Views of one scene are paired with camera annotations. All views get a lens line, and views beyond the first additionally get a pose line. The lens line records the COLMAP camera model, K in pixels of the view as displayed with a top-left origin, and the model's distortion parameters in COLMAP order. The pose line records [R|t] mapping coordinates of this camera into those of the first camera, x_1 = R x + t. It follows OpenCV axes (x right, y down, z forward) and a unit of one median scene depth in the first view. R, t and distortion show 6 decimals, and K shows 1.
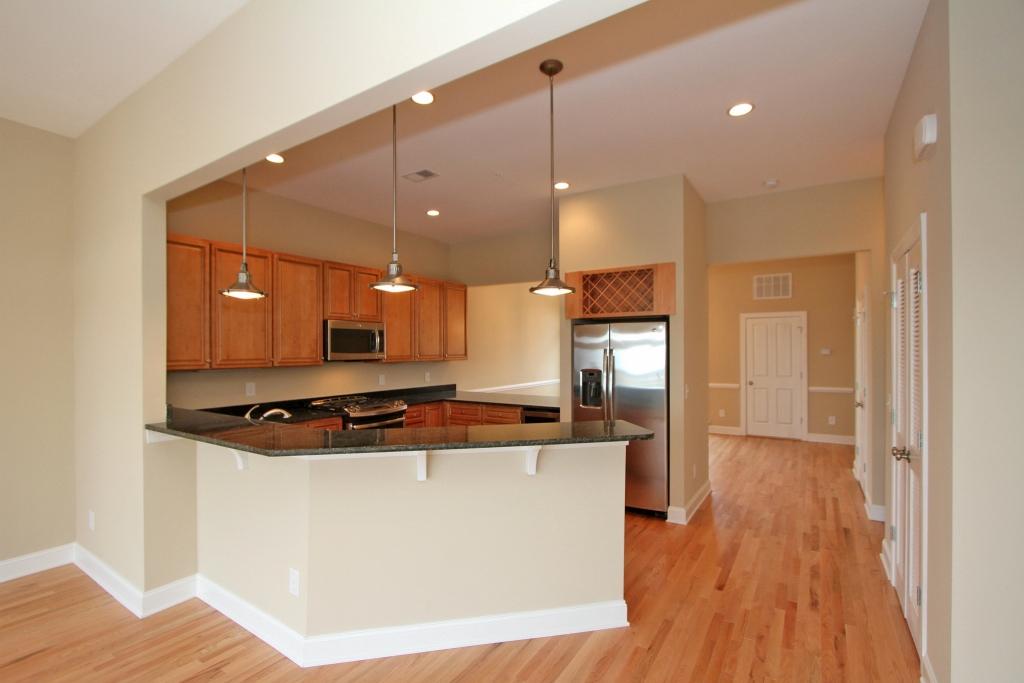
lens RADIAL K [[470.6, 0, 505.4], [0, 470.6, 349.3], [0, 0, 1]] dist [-0.018811, 0.003572]
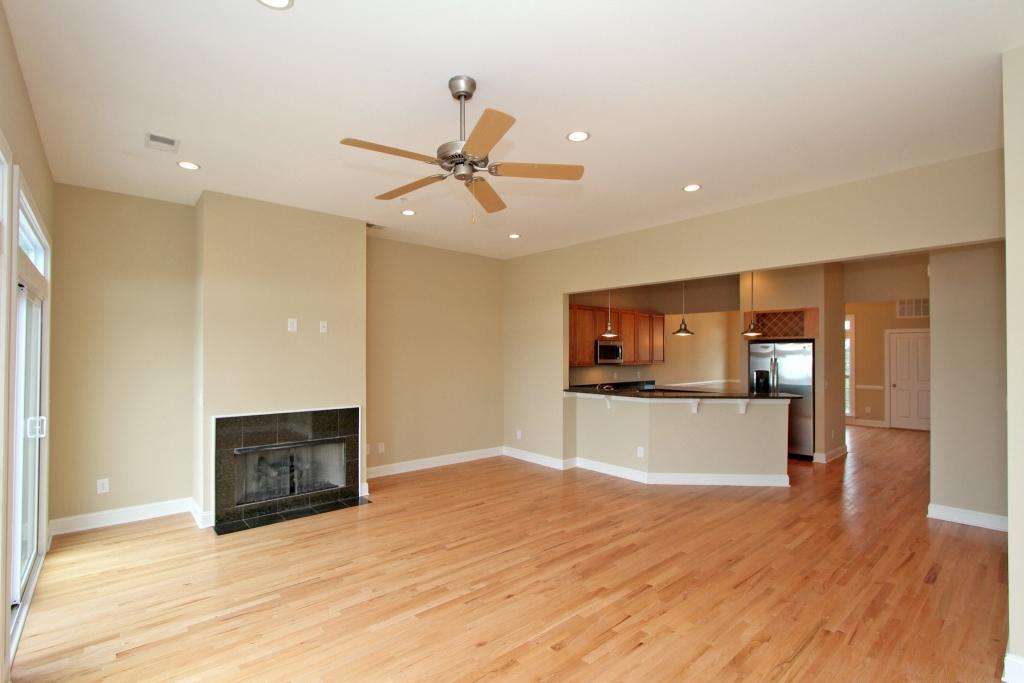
lens RADIAL K [[470.6, 0, 505.4], [0, 470.6, 349.3], [0, 0, 1]] dist [-0.018811, 0.003572]
pose [[0.963230, 0.004018, -0.268648, -0.247512], [-0.006362, 0.999949, -0.007858, -0.013872], [0.268603, 0.009278, 0.963206, -0.837391]]
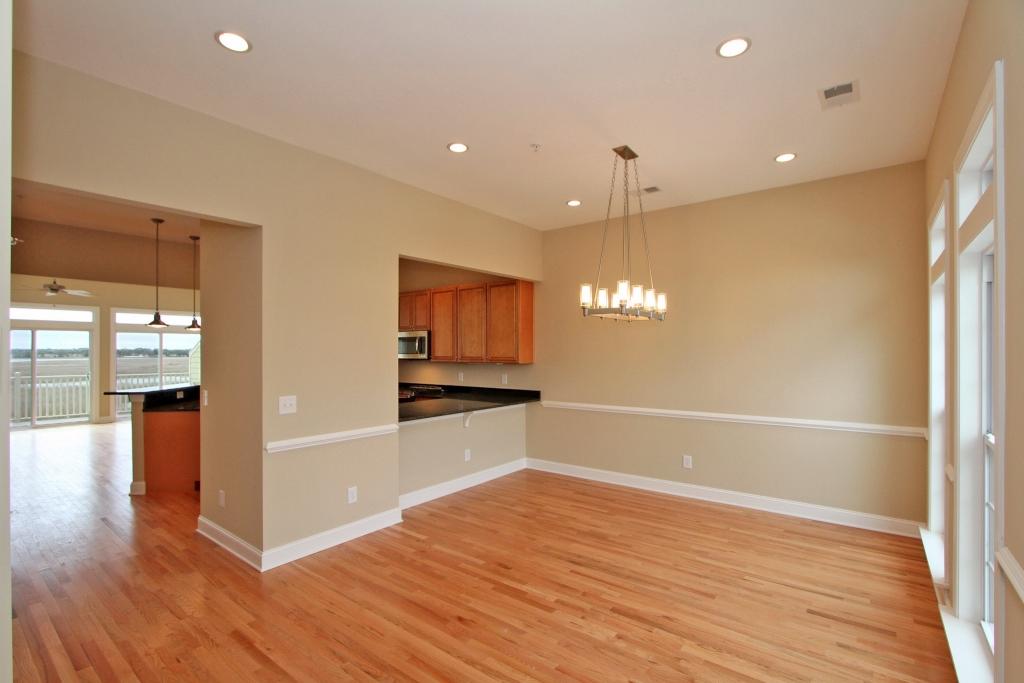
lens RADIAL K [[470.6, 0, 505.4], [0, 470.6, 349.3], [0, 0, 1]] dist [-0.018811, 0.003572]
pose [[-0.080098, 0.000318, -0.996787, 1.180588], [0.002886, 0.999996, 0.000087, -0.005398], [0.996783, -0.002869, -0.080098, 1.554495]]
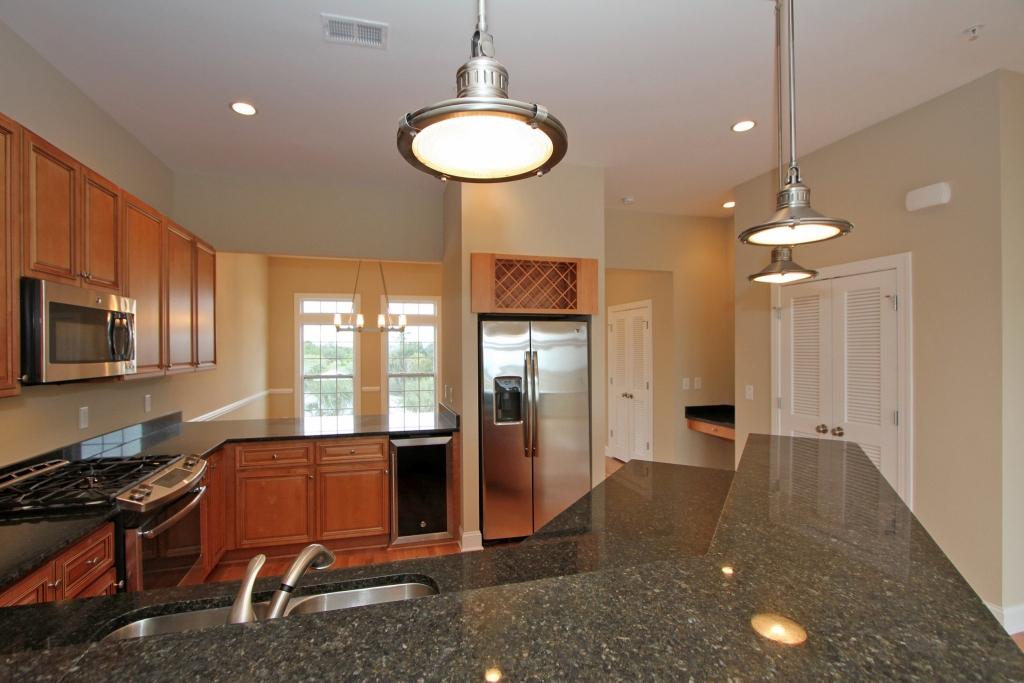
lens RADIAL K [[470.6, 0, 505.4], [0, 470.6, 349.3], [0, 0, 1]] dist [-0.018811, 0.003572]
pose [[0.653622, 0.000973, 0.756820, -0.436763], [0.001130, 0.999997, -0.002262, -0.002747], [-0.756820, 0.002334, 0.653619, 0.476437]]
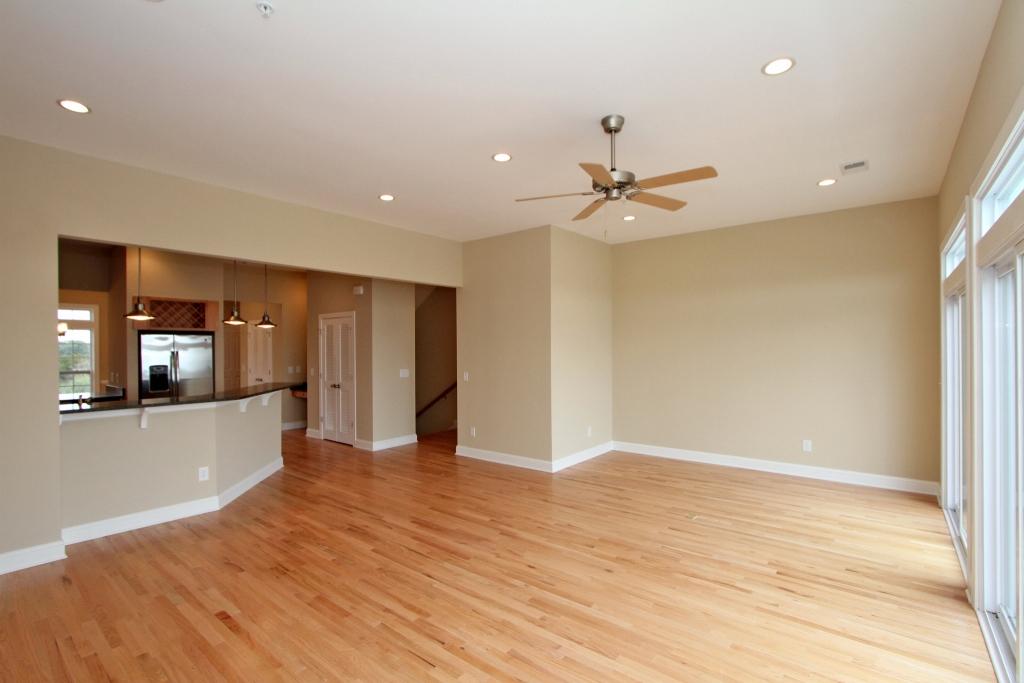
lens RADIAL K [[470.6, 0, 505.4], [0, 470.6, 349.3], [0, 0, 1]] dist [-0.018811, 0.003572]
pose [[0.099978, 0.000666, 0.994989, -1.156803], [0.002599, 0.999996, -0.000930, -0.003156], [-0.994986, 0.002679, 0.099976, -0.216206]]
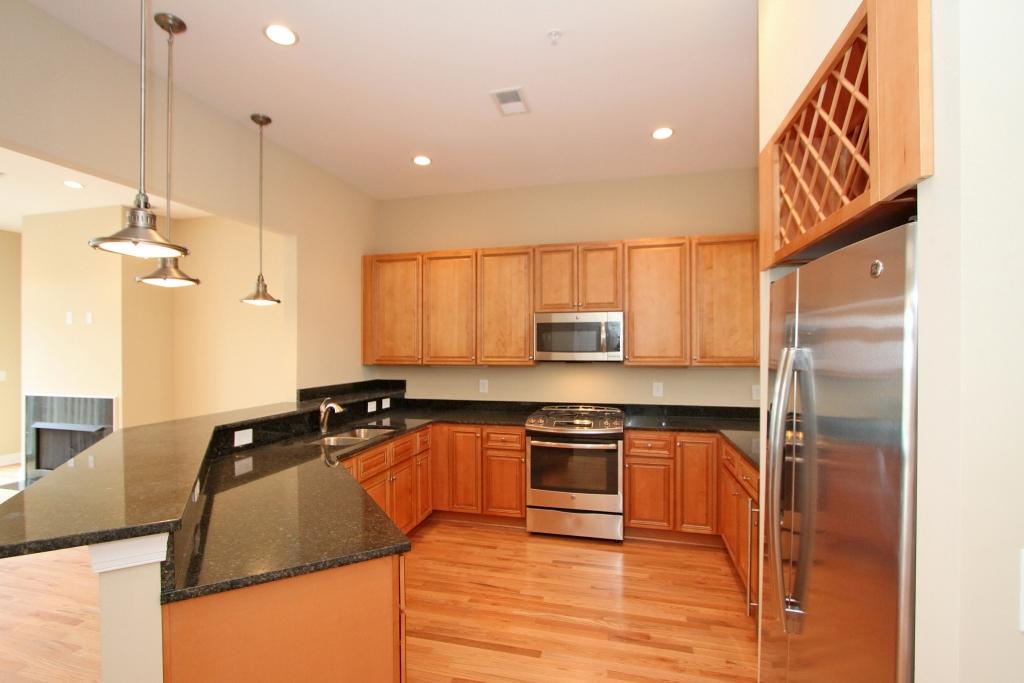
lens RADIAL K [[470.6, 0, 505.4], [0, 470.6, 349.3], [0, 0, 1]] dist [-0.018811, 0.003572]
pose [[0.321498, 0.006647, -0.946887, 0.448474], [0.001683, 0.999970, 0.007591, -0.003312], [0.946909, -0.004034, 0.321477, 0.704111]]
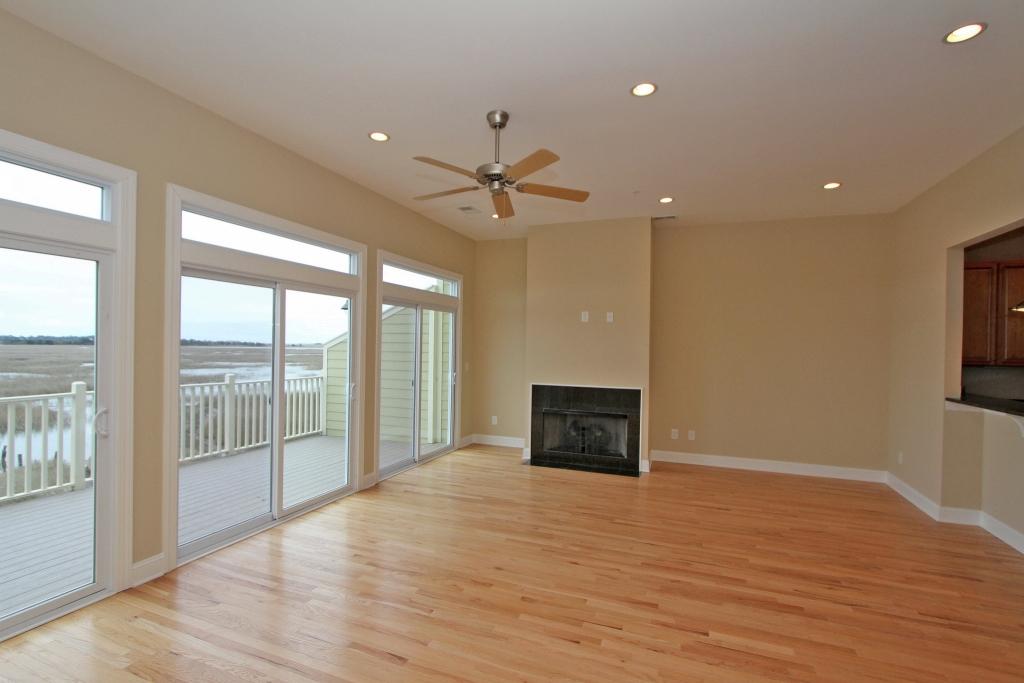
lens RADIAL K [[470.6, 0, 505.4], [0, 470.6, 349.3], [0, 0, 1]] dist [-0.018811, 0.003572]
pose [[0.204641, 0.016210, -0.978703, 0.251579], [-0.014986, 0.999798, 0.013426, 0.002560], [0.978722, 0.011920, 0.204843, -0.436140]]
